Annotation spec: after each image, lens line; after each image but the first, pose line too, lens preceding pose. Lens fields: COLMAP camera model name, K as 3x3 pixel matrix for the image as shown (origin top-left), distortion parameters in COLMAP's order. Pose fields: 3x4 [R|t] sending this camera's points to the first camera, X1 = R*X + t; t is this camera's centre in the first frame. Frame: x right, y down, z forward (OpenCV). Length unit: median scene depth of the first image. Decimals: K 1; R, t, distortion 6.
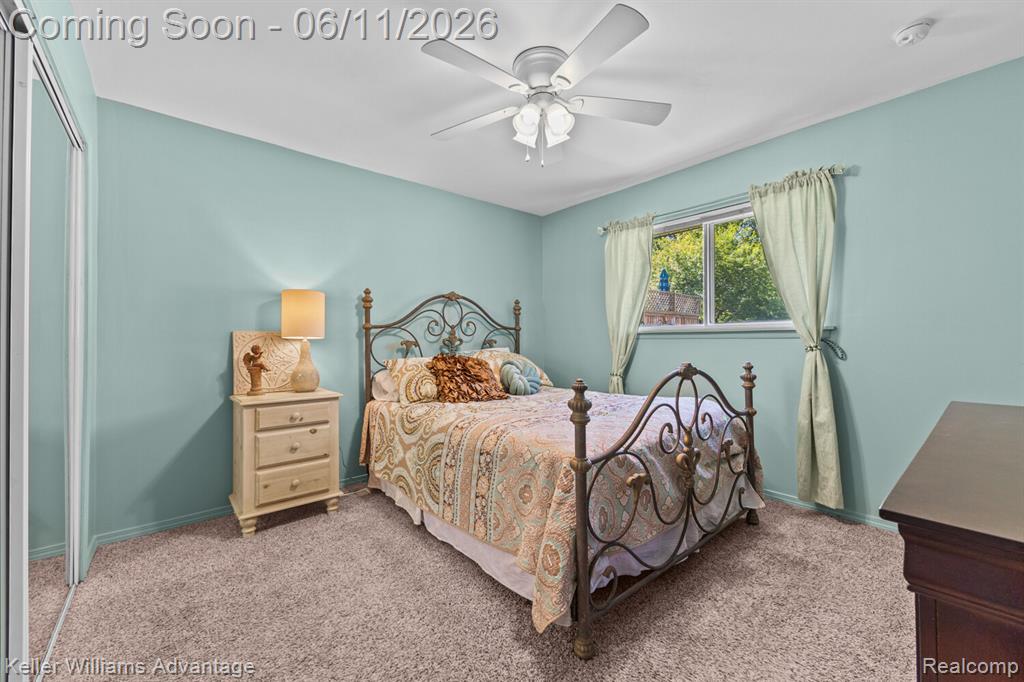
lens RADIAL K [[427.9, 0, 528.7], [0, 427.9, 336.8], [0, 0, 1]] dist [-0.001328, -0.000229]
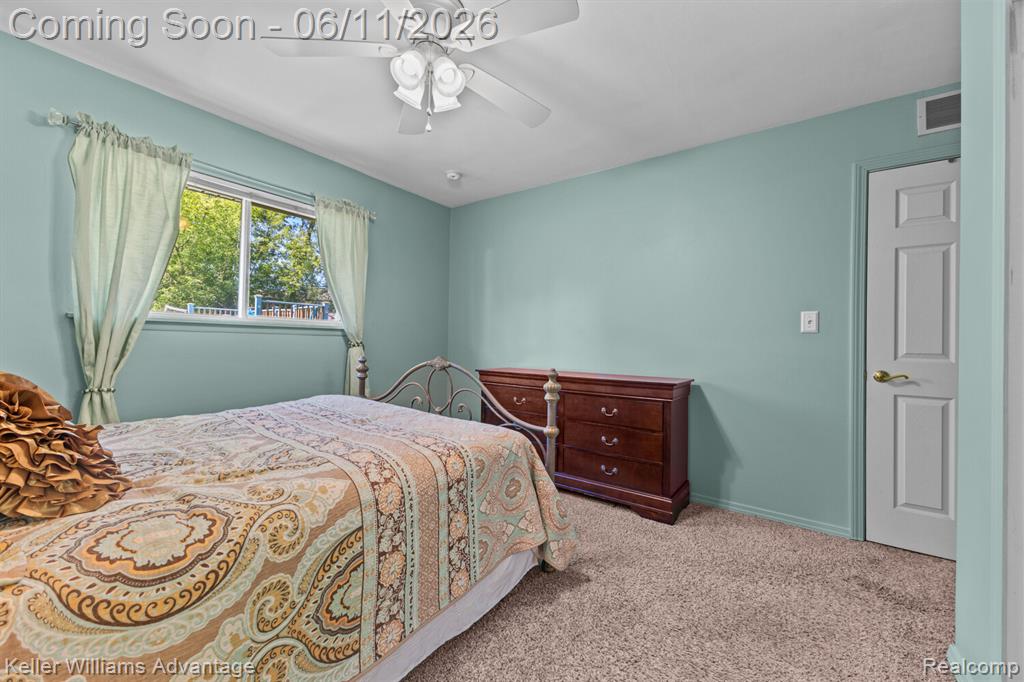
lens RADIAL K [[410.2, 0, 509.8], [0, 410.2, 338.2], [0, 0, 1]] dist [0.002636, -0.000148]
pose [[-0.238748, 0.013493, 0.970988, -0.728383], [-0.030706, 0.999299, -0.021437, 0.022900], [-0.970596, -0.034933, -0.238167, 0.945637]]
